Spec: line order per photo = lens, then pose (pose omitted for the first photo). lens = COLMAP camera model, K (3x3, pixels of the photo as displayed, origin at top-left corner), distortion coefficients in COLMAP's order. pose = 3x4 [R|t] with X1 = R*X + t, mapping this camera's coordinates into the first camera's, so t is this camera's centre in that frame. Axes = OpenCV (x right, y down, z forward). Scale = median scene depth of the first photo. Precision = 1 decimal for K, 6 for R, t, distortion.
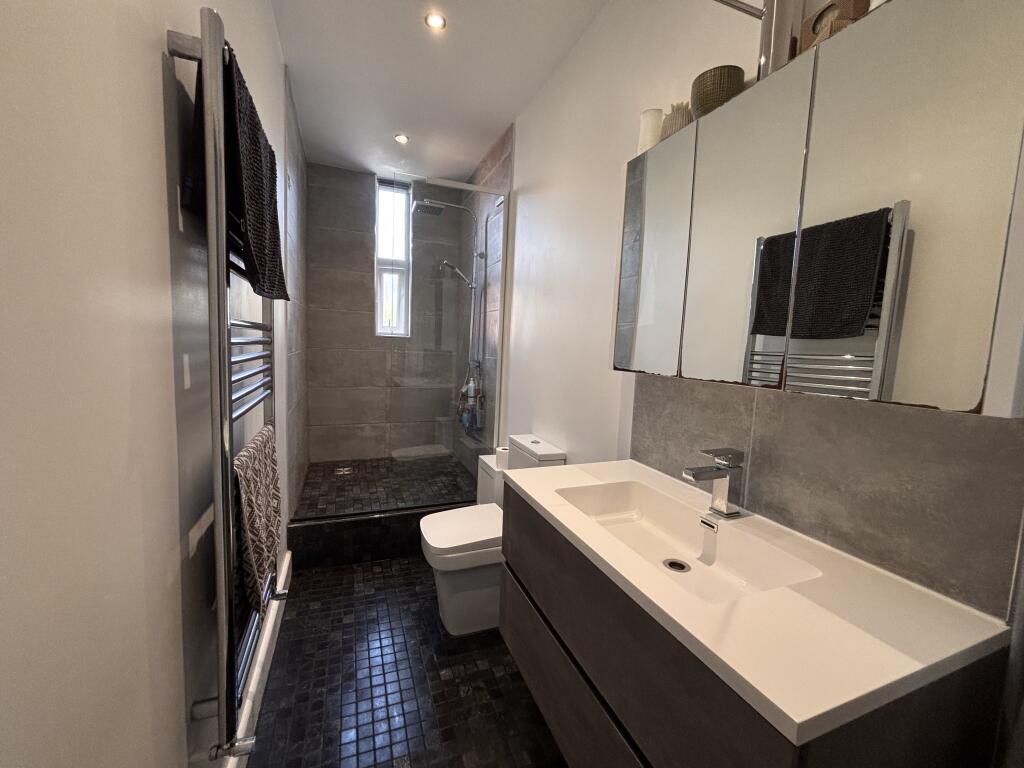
lens RADIAL K [[411.9, 0, 512.0], [0, 411.9, 384.0], [0, 0, 1]] dist [0.001747, 0.000360]
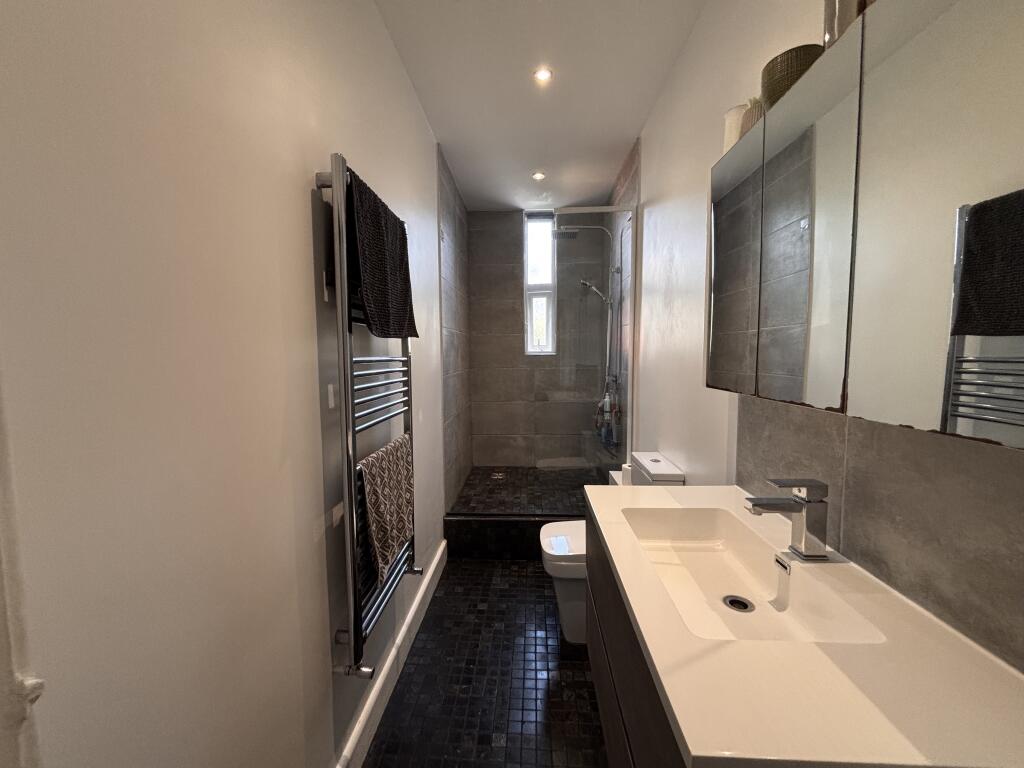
lens RADIAL K [[411.9, 0, 512.0], [0, 411.9, 384.0], [0, 0, 1]] dist [0.001747, 0.000360]
pose [[0.910811, -0.016273, -0.412502, 0.133553], [0.004229, 0.999538, -0.030095, -0.008624], [0.412802, 0.025666, 0.910459, -0.020561]]
